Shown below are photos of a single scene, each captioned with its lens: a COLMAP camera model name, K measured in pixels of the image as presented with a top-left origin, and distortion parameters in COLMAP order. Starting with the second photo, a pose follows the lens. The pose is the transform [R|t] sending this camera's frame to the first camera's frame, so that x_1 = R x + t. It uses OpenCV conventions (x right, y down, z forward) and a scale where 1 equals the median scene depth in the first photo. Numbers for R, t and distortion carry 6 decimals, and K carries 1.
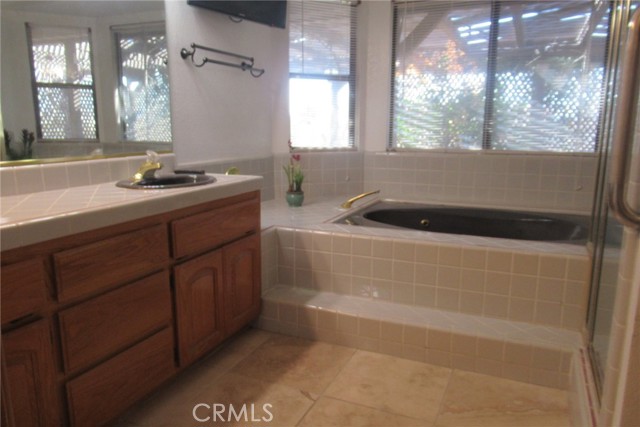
lens RADIAL K [[474.3, 0, 320.0], [0, 474.3, 213.5], [0, 0, 1]] dist [-0.004765, -0.005263]
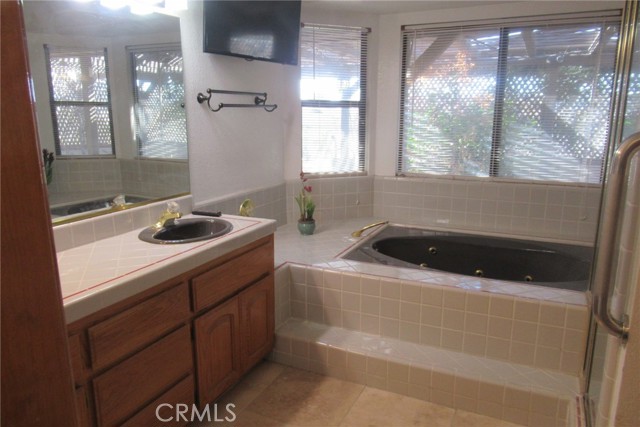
lens RADIAL K [[474.3, 0, 320.0], [0, 474.3, 213.5], [0, 0, 1]] dist [-0.004765, -0.005263]
pose [[0.999786, 0.004329, -0.020236, -0.002766], [-0.003676, 0.999475, 0.032177, -0.114892], [0.020365, -0.032096, 0.999277, -0.039936]]
